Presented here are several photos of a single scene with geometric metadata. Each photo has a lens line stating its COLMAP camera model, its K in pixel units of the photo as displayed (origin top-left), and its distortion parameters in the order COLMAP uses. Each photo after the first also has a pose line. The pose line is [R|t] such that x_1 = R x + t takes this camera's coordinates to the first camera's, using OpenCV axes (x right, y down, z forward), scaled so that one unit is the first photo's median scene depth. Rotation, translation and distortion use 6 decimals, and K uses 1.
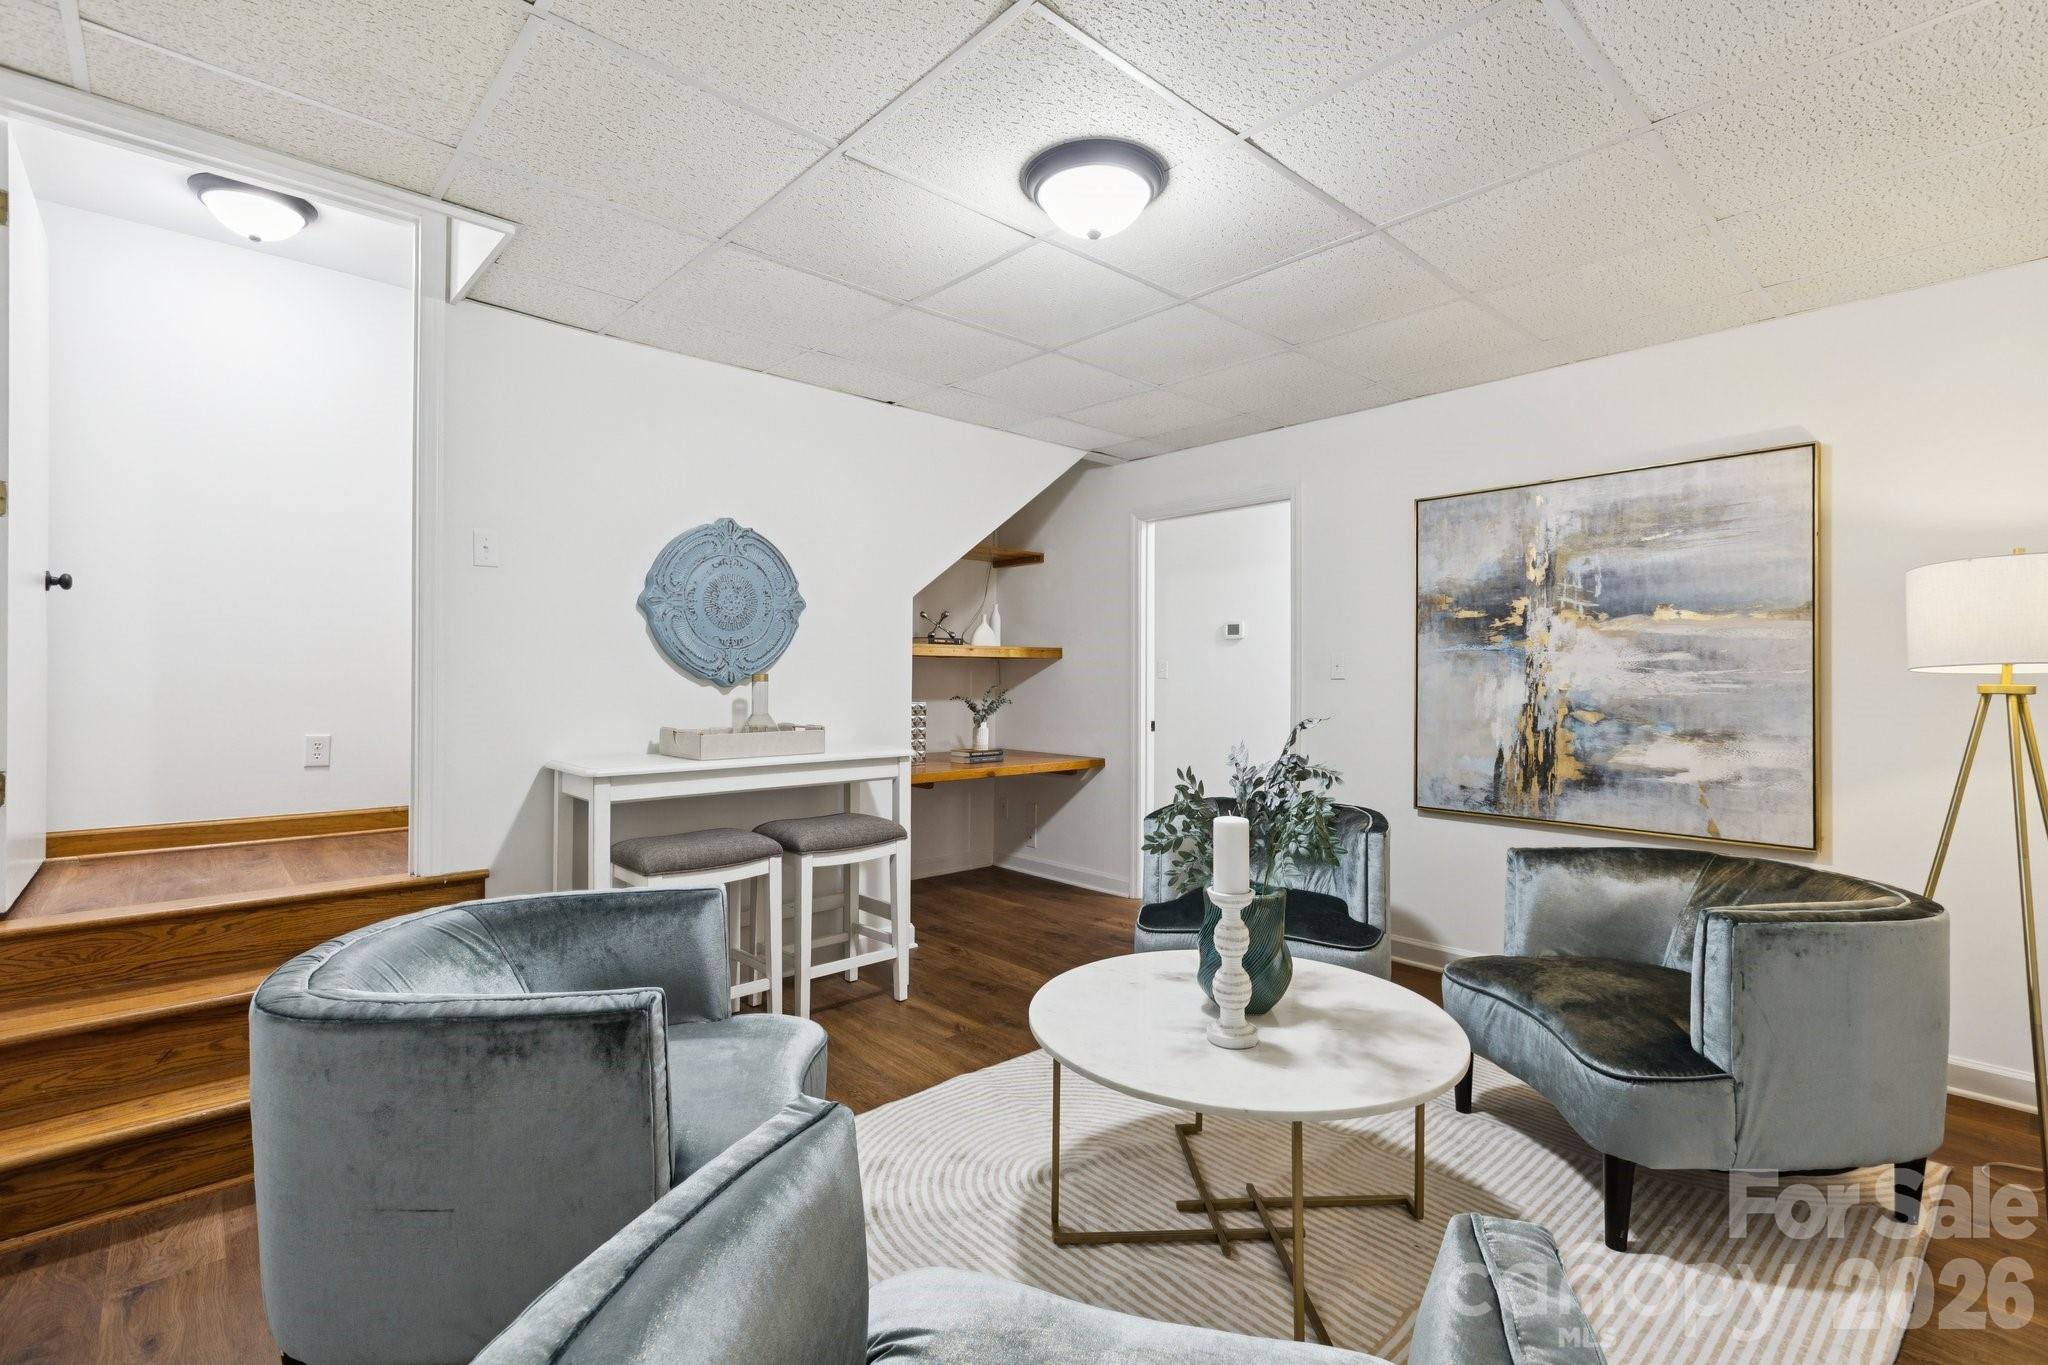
lens RADIAL K [[927.2, 0, 1038.2], [0, 927.2, 687.4], [0, 0, 1]] dist [0.006700, 0.000318]
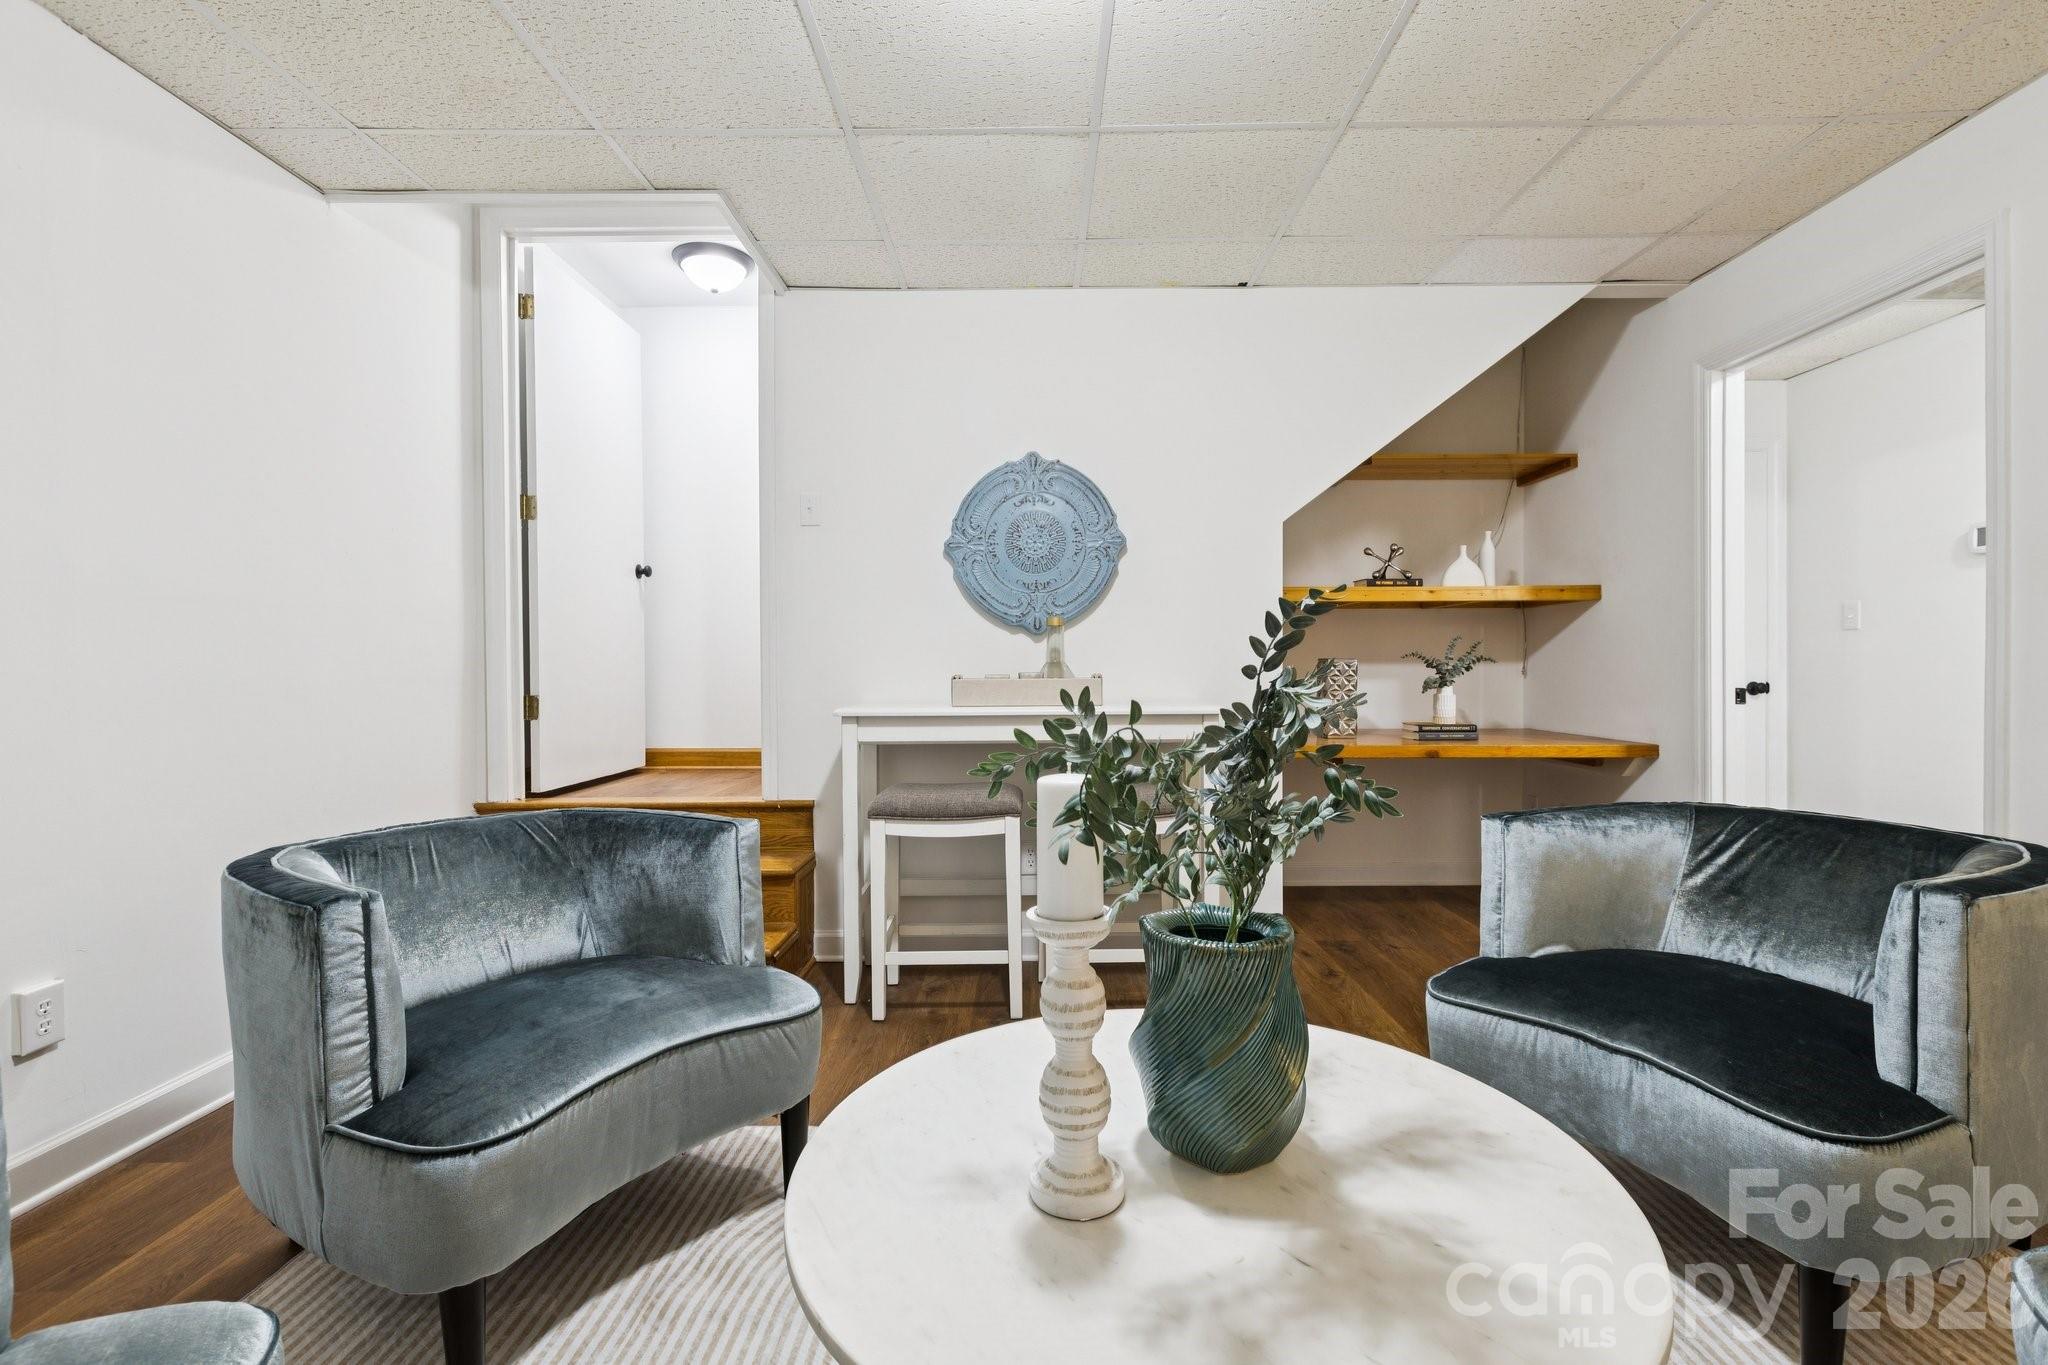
lens RADIAL K [[927.2, 0, 1025.3], [0, 927.2, 671.7], [0, 0, 1]] dist [0.006700, 0.000318]
pose [[0.732212, -0.006312, -0.681047, 0.358802], [0.000799, 0.999964, -0.008409, 0.055654], [0.681076, 0.005614, 0.732191, 0.383594]]
